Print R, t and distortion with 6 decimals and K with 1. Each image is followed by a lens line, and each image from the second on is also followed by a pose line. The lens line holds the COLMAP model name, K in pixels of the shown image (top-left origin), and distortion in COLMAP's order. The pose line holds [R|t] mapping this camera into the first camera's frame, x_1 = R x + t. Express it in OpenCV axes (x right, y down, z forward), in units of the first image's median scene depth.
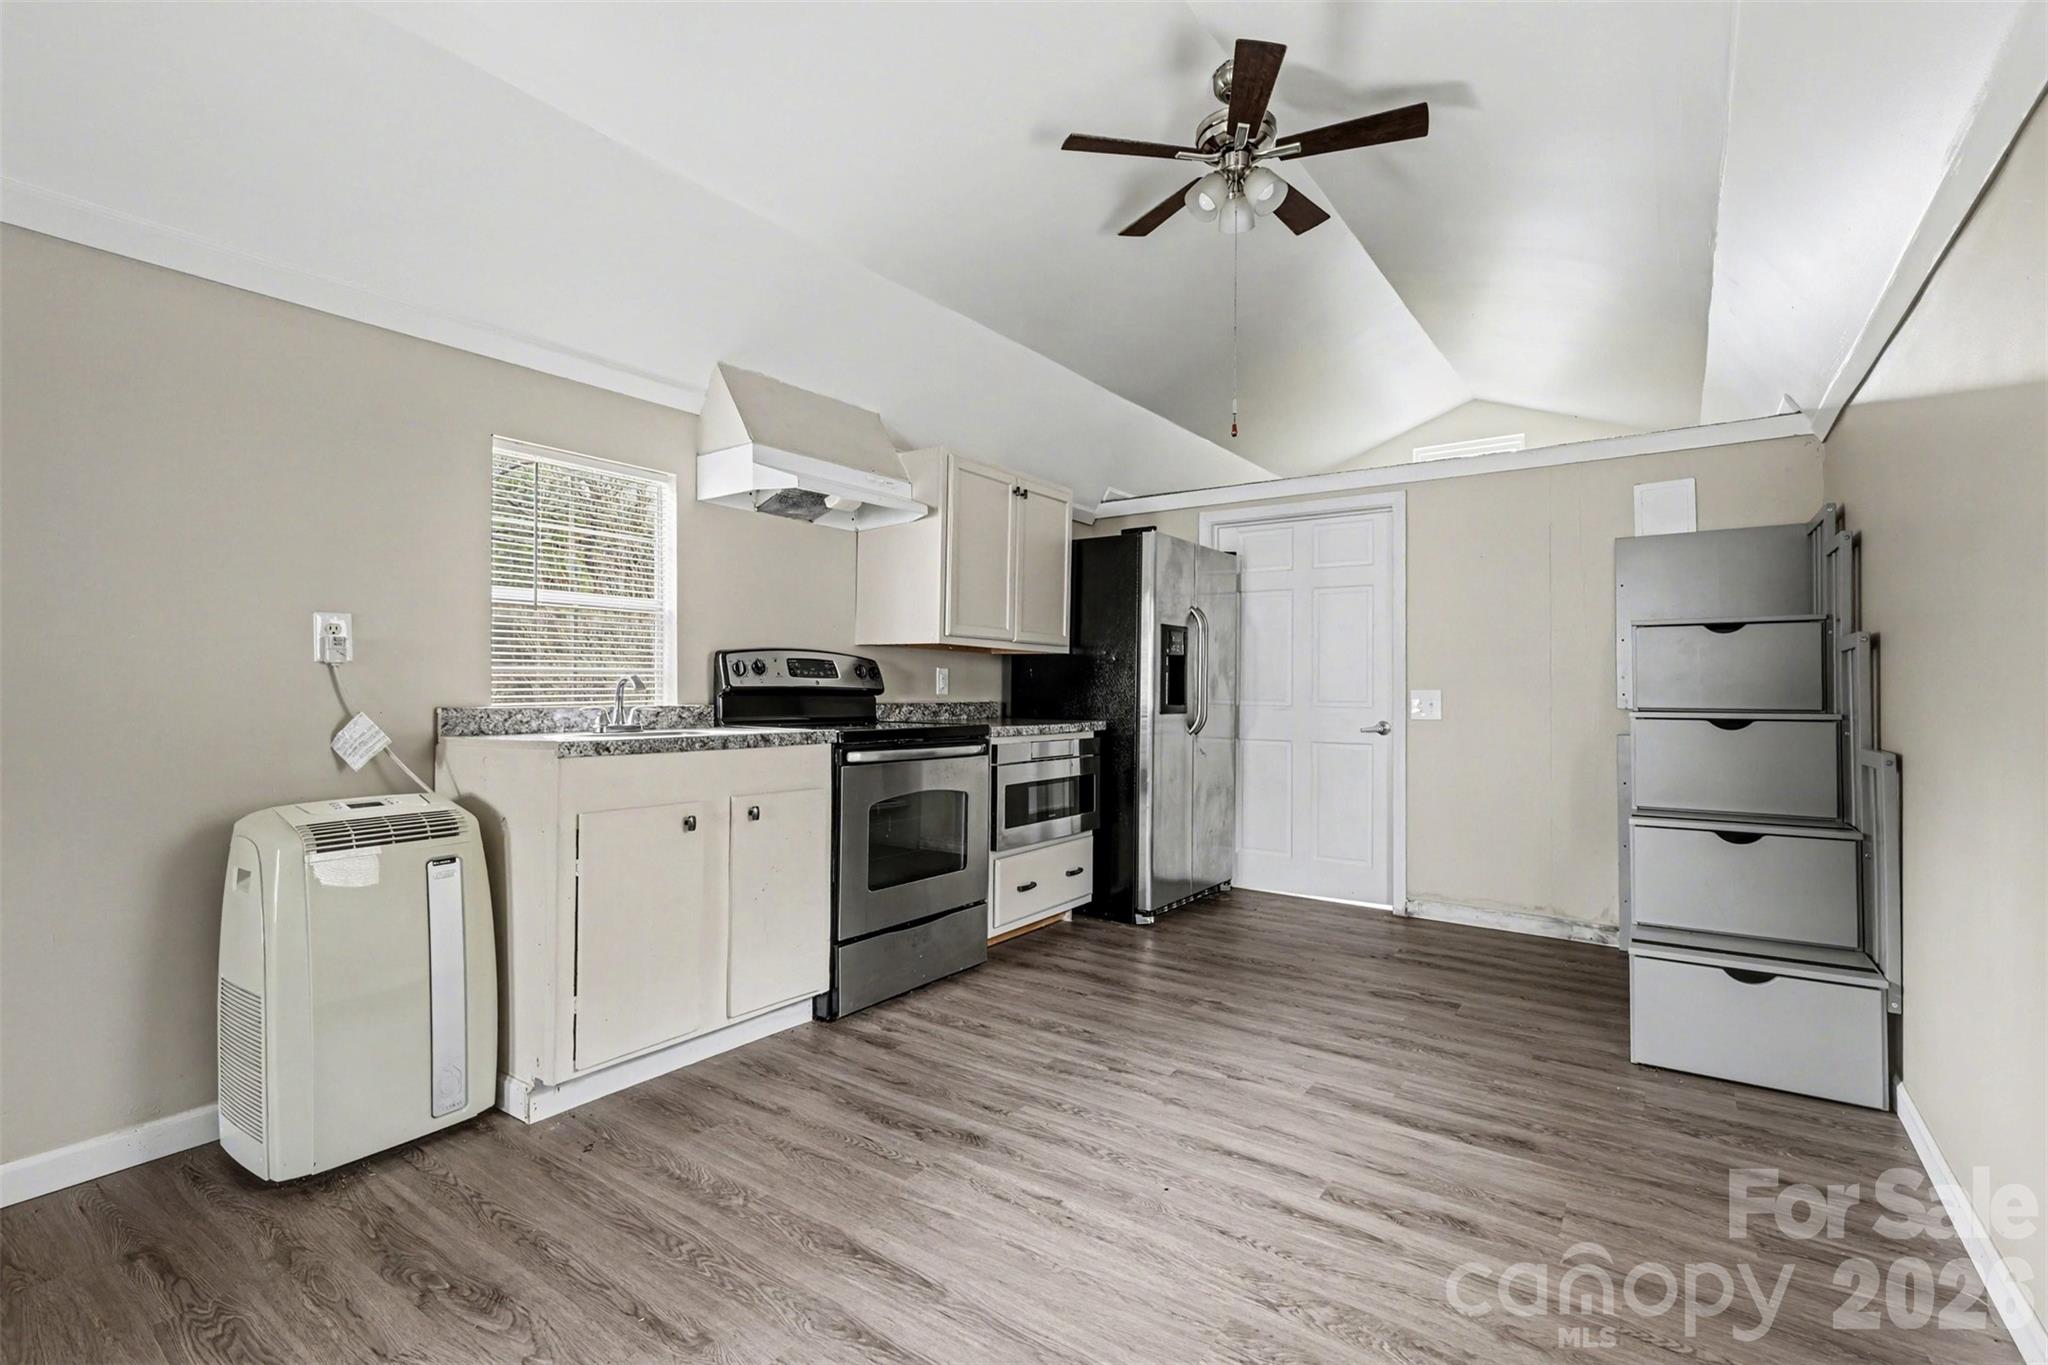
lens RADIAL K [[905.2, 0, 1020.0], [0, 905.2, 680.4], [0, 0, 1]] dist [0.001522, -0.002051]
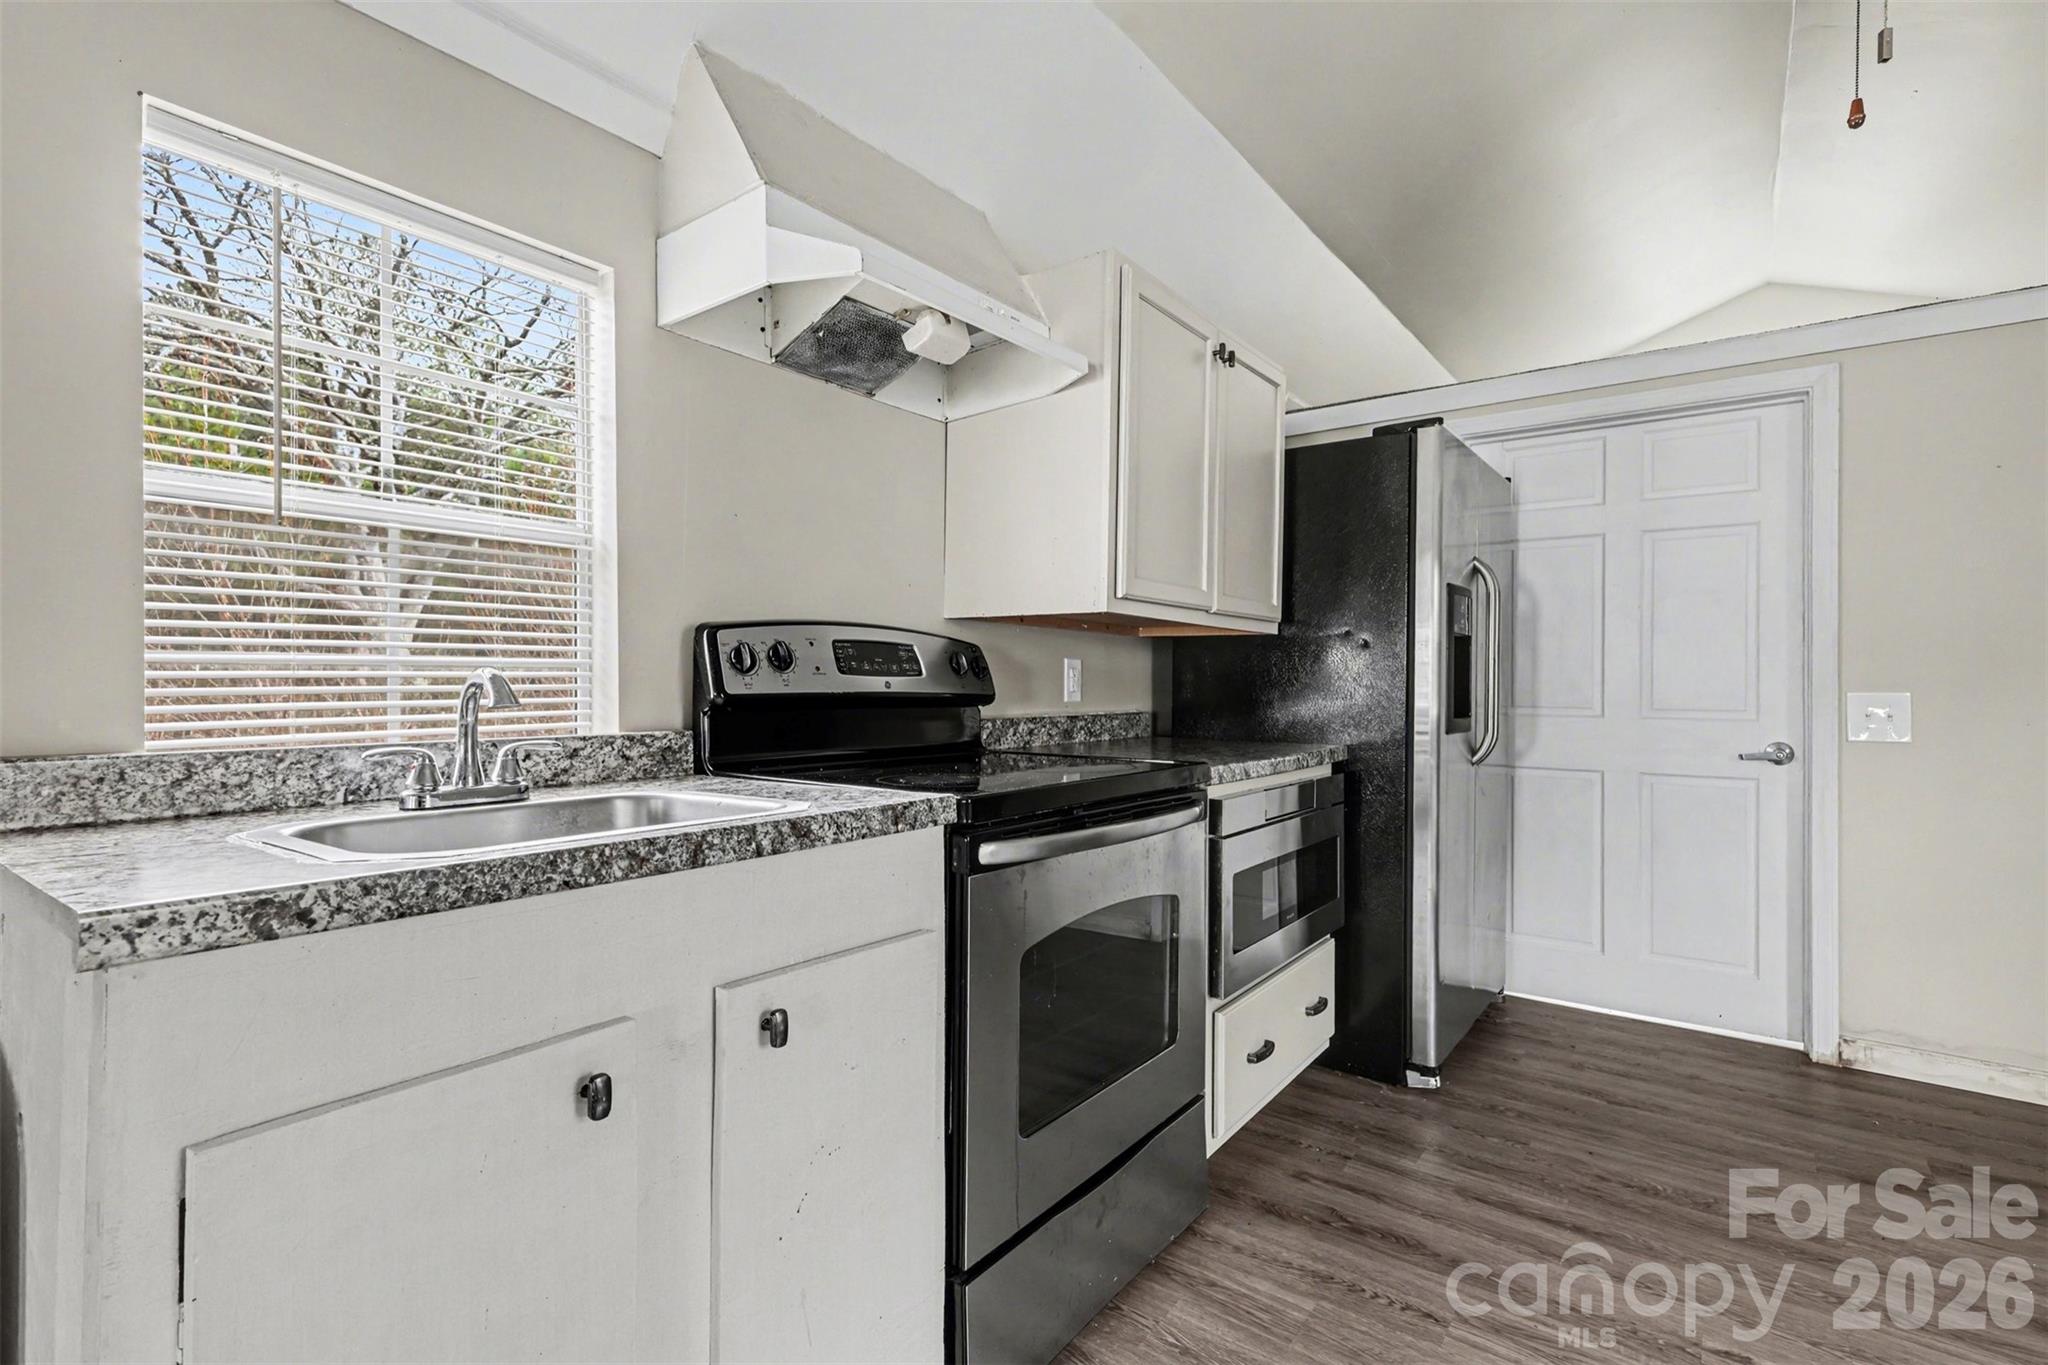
lens RADIAL K [[945.8, 0, 1029.2], [0, 945.8, 678.9], [0, 0, 1]] dist [0.015402, 0.000995]
pose [[0.999875, -0.002295, -0.015650, -0.141033], [0.002363, 0.999988, 0.004357, -0.003805], [0.015640, -0.004394, 0.999868, 0.472099]]
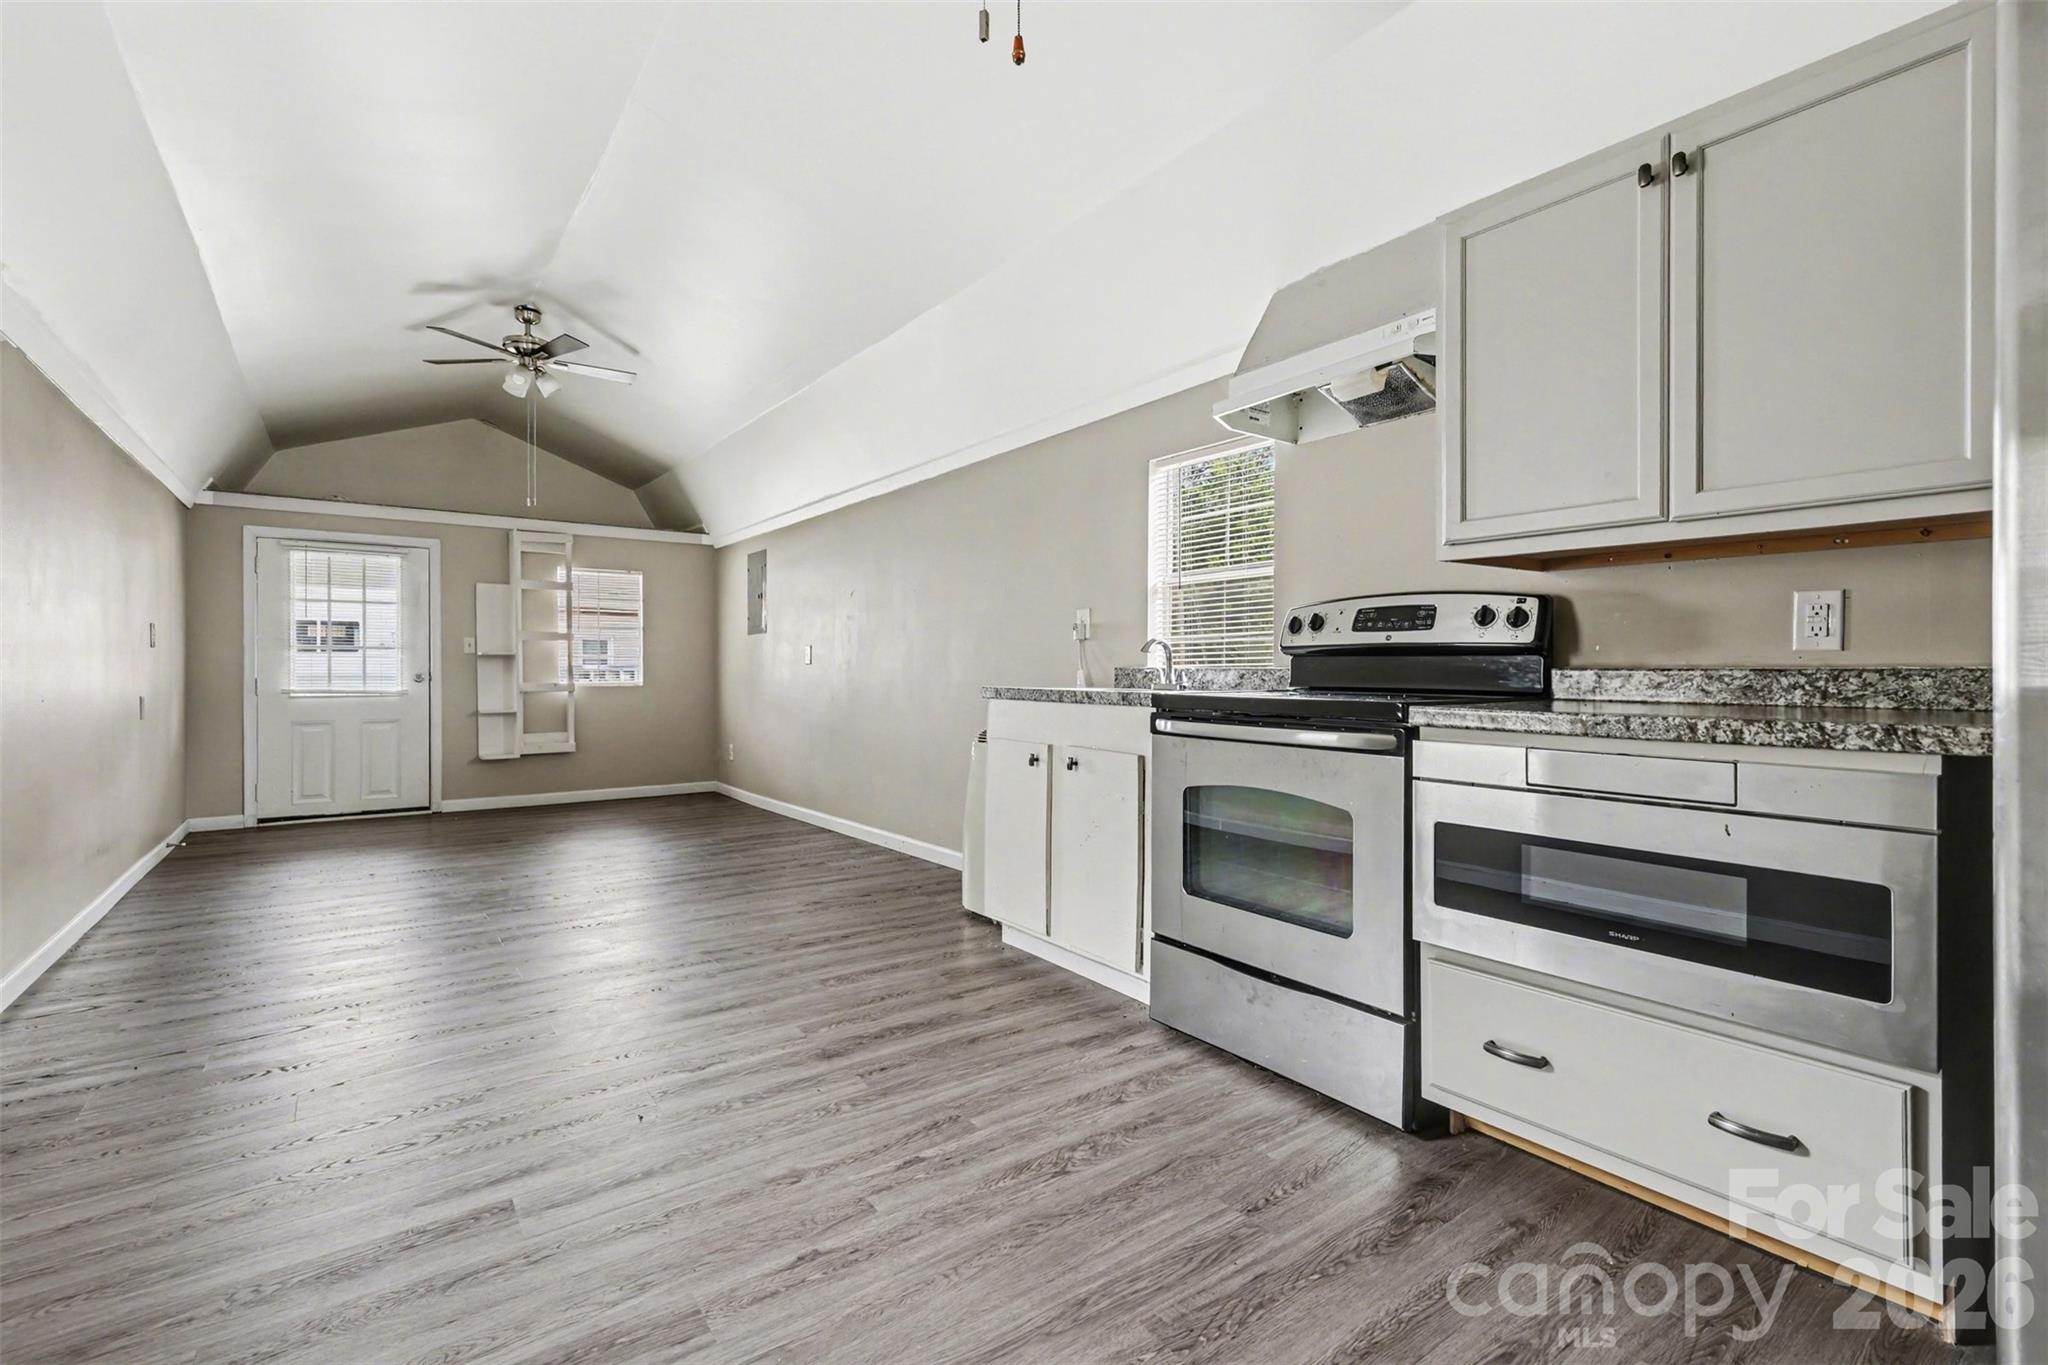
lens RADIAL K [[905.2, 0, 1037.5], [0, 905.2, 667.7], [0, 0, 1]] dist [0.001522, -0.002051]
pose [[-0.295744, -0.006351, -0.955246, 0.599280], [0.008234, 0.999924, -0.009197, 0.033277], [0.955232, -0.010585, -0.295669, 1.021863]]
